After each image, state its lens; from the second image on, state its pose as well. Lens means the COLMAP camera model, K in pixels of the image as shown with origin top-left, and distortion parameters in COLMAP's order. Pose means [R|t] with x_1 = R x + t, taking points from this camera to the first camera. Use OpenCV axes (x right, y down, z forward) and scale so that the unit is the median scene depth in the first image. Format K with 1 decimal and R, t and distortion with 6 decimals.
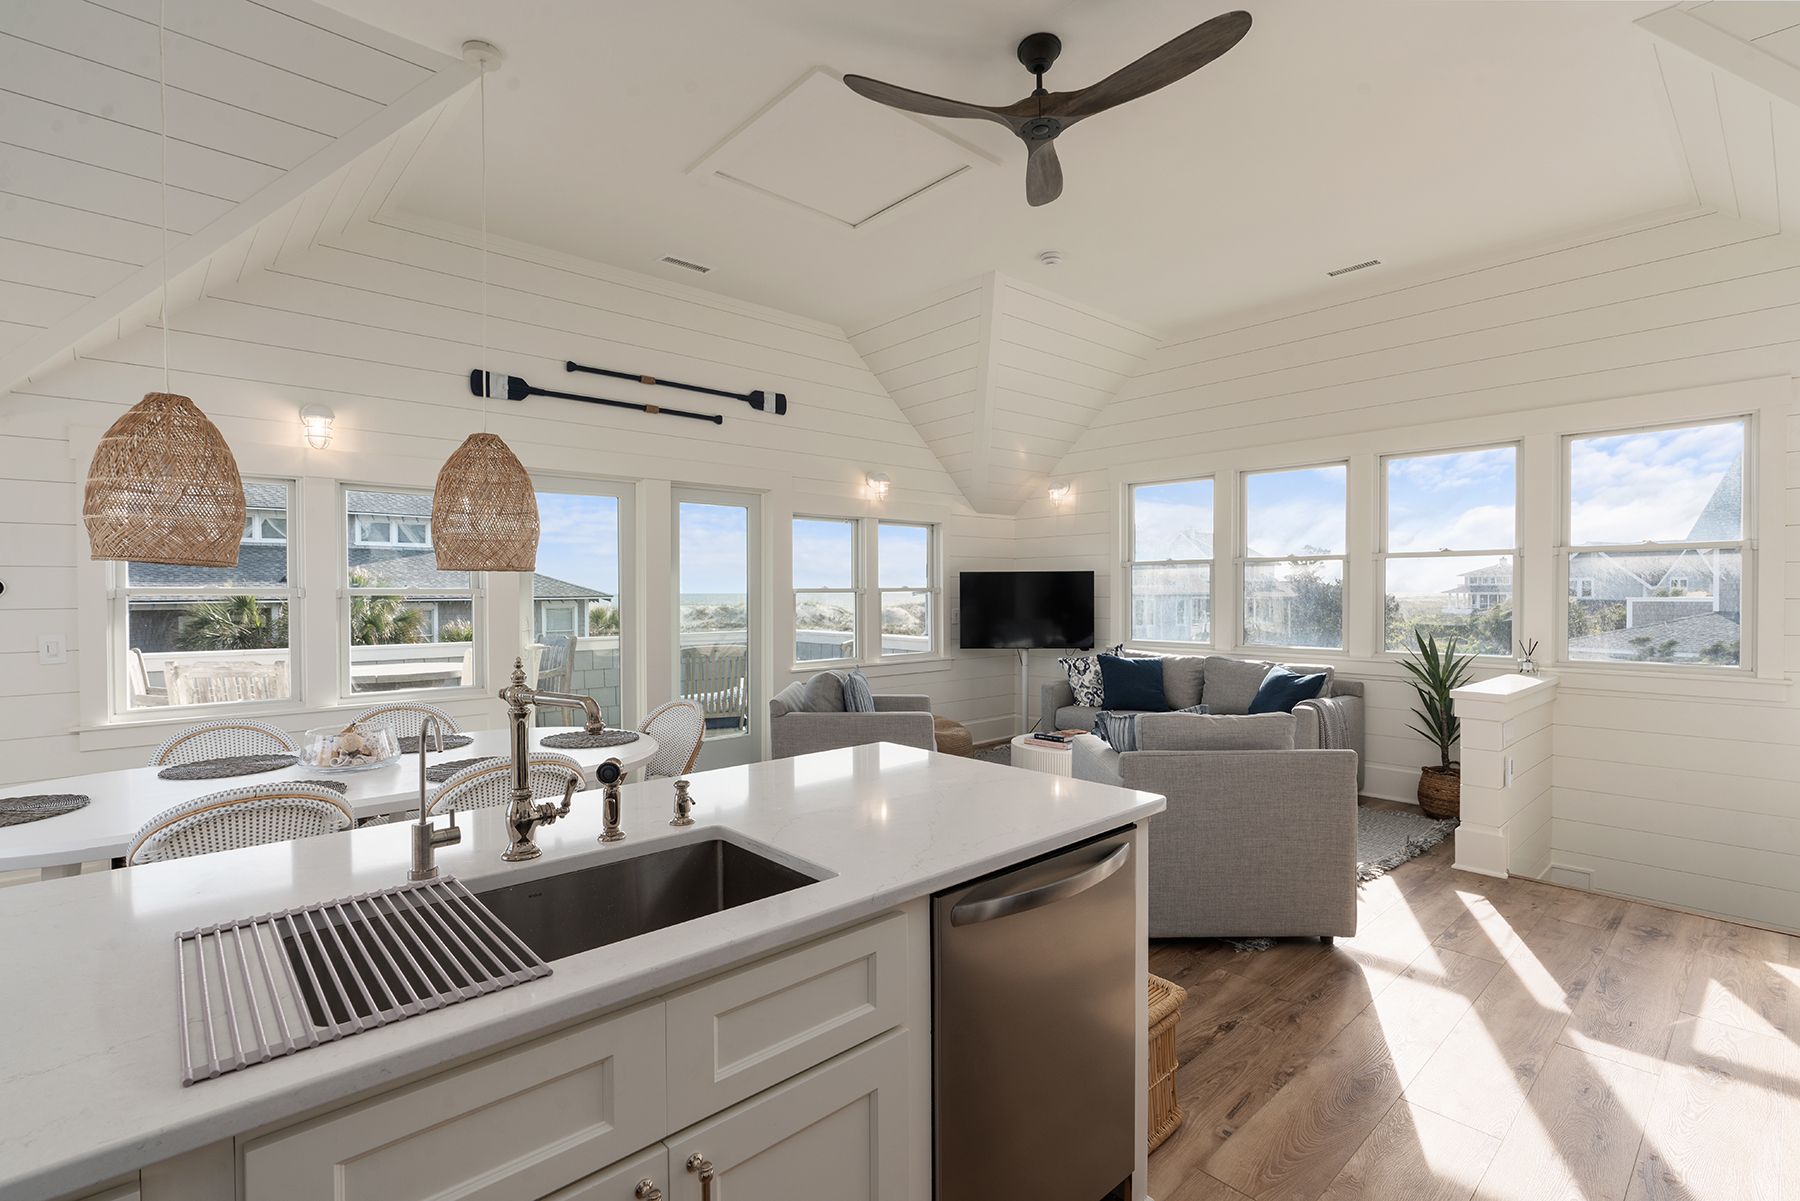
lens RADIAL K [[826.0, 0, 900.3], [0, 826.0, 603.2], [0, 0, 1]] dist [-0.014728, 0.000329]
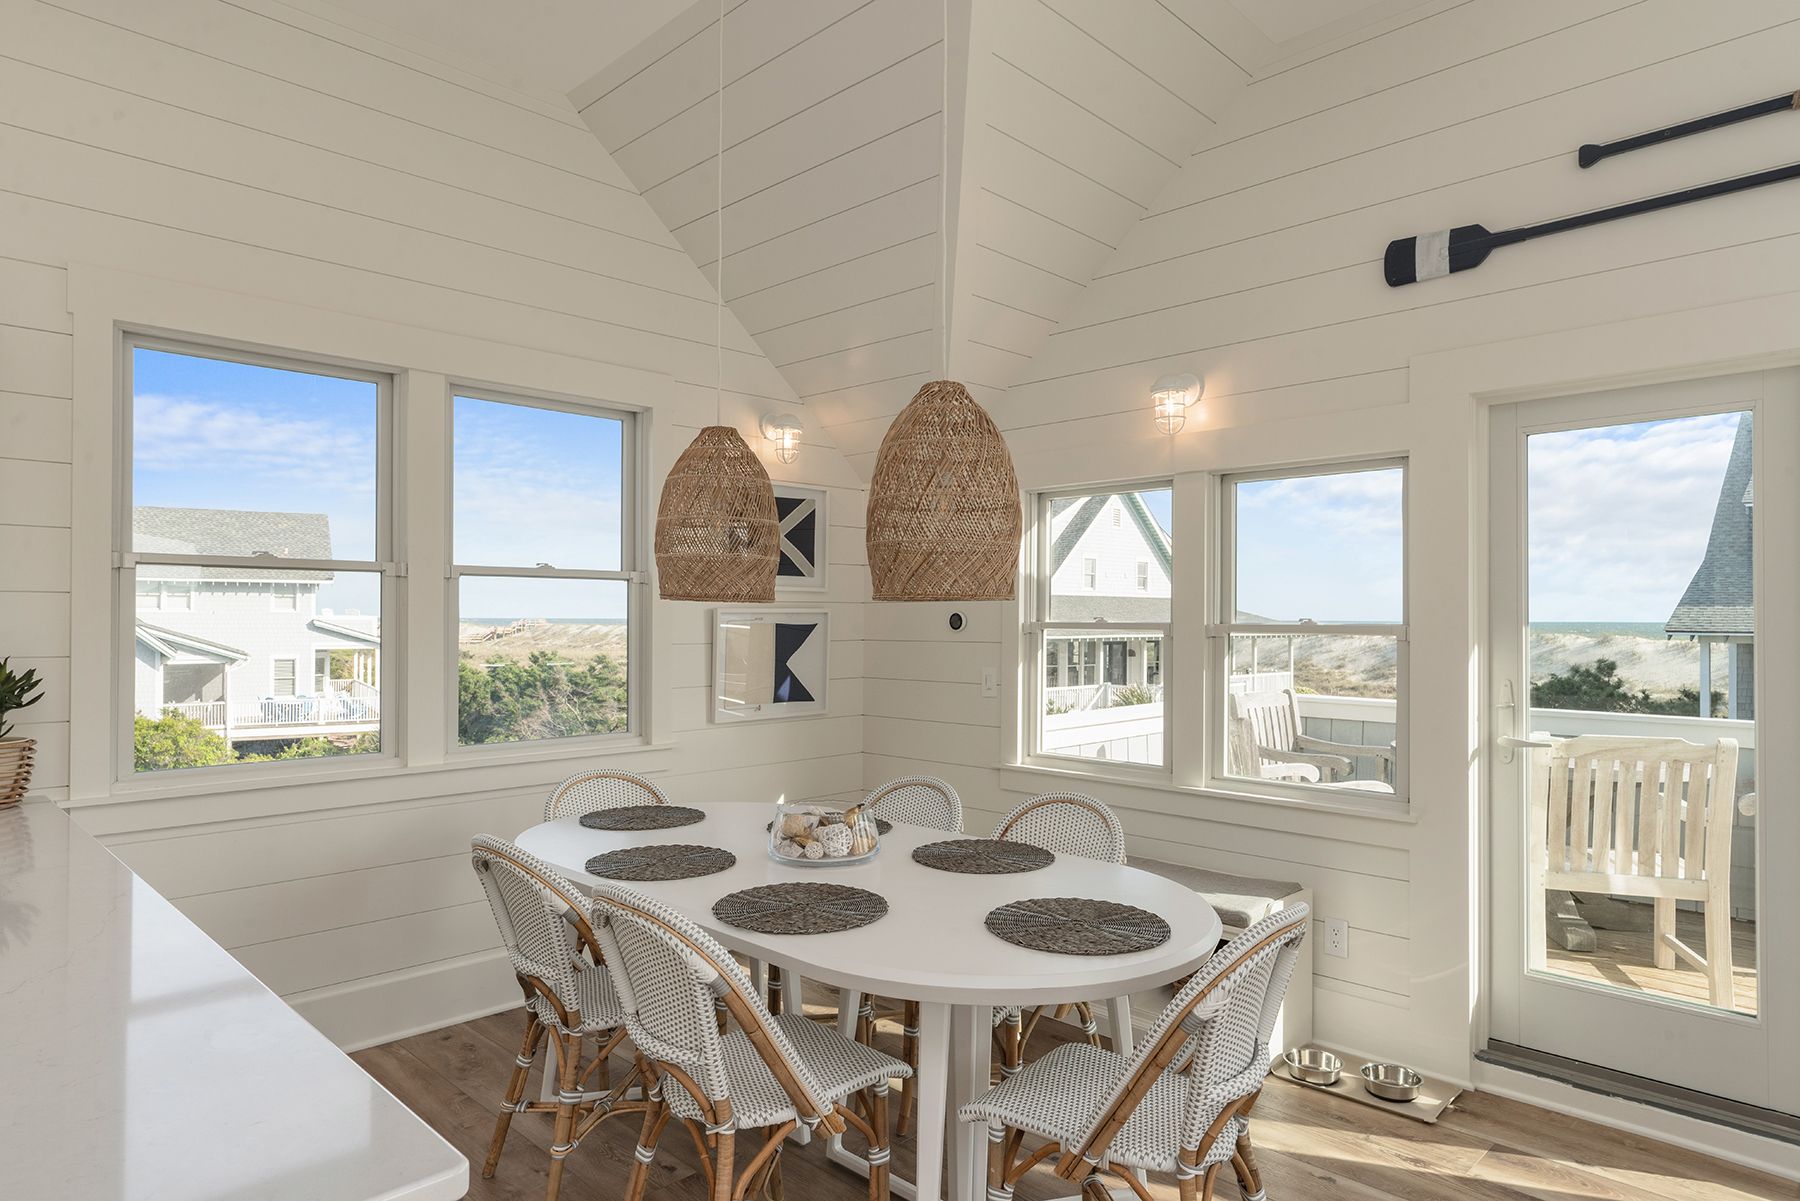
lens RADIAL K [[1052.7, 0, 891.0], [0, 1052.7, 608.3], [0, 0, 1]] dist [-0.000015, 0.003690]
pose [[0.046319, -0.005639, -0.998911, 0.177067], [-0.016450, 0.999844, -0.006407, -0.016991], [0.998791, 0.016729, 0.046219, 0.556809]]
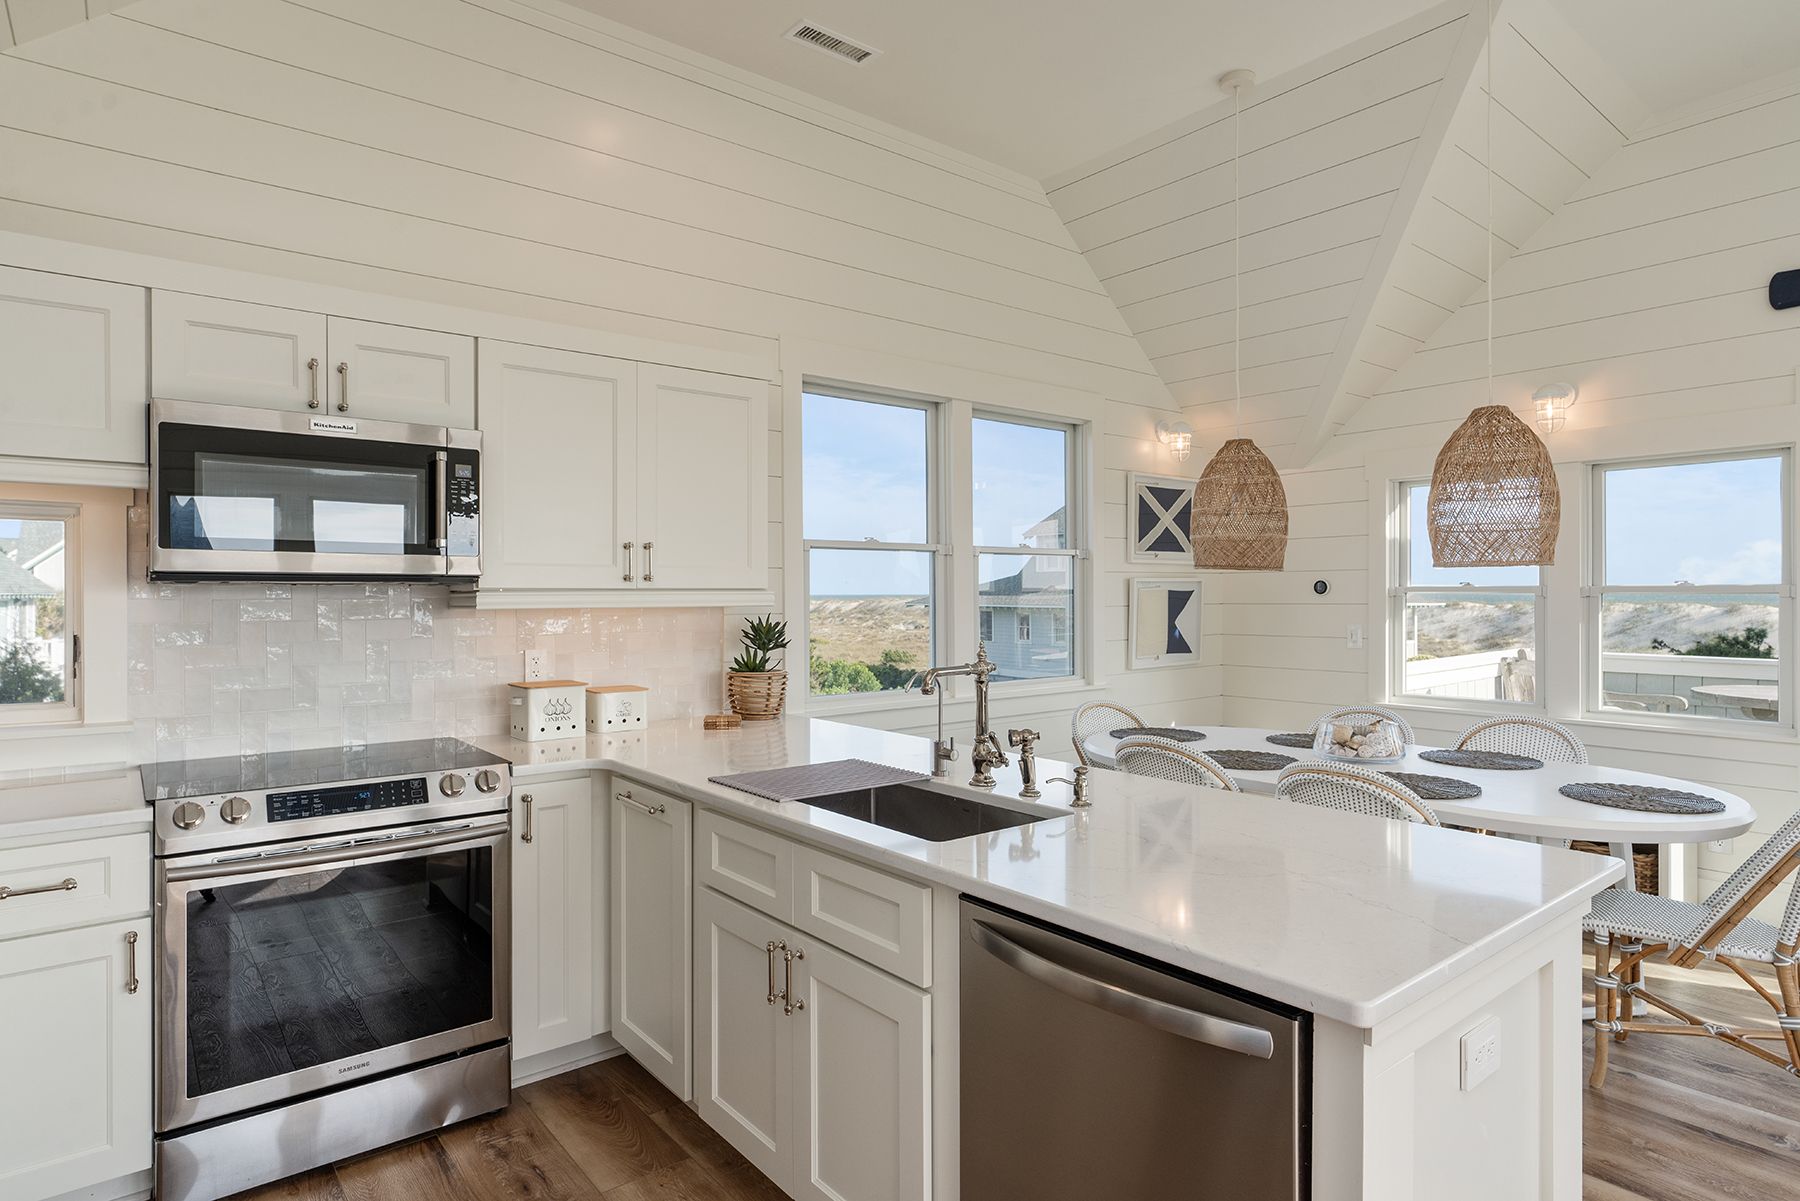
lens RADIAL K [[963.8, 0, 878.1], [0, 963.8, 600.4], [0, 0, 1]] dist [-0.006051, 0.004207]
pose [[-0.071859, 0.011284, -0.997351, 0.325174], [-0.010383, 0.999873, 0.012061, -0.006032], [0.997361, 0.011222, -0.071733, 0.259153]]
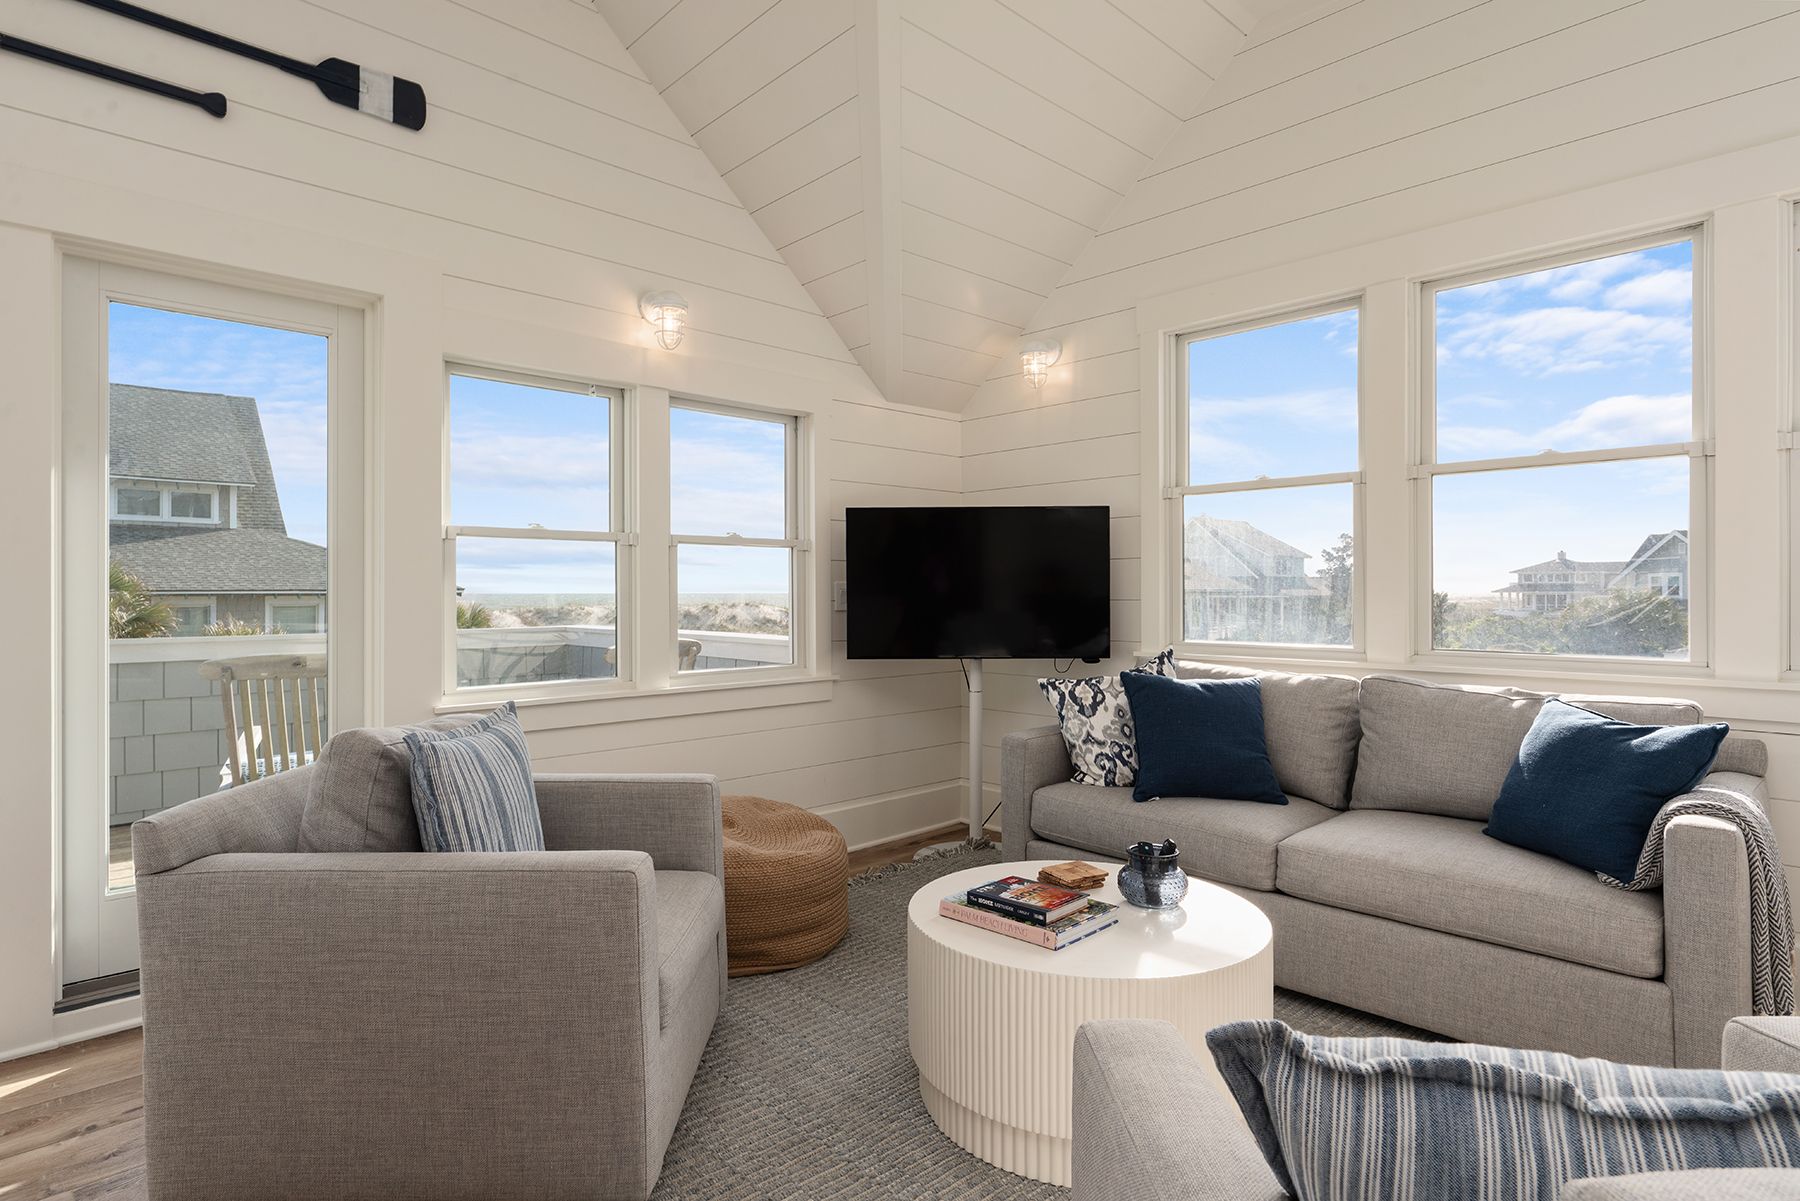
lens RADIAL K [[963.8, 0, 895.7], [0, 963.8, 593.2], [0, 0, 1]] dist [-0.006051, 0.004207]
pose [[0.999480, 0.001427, 0.032210, 0.114472], [-0.001039, 0.999927, -0.012058, 0.029728], [-0.032224, 0.012018, 0.999408, 0.560170]]
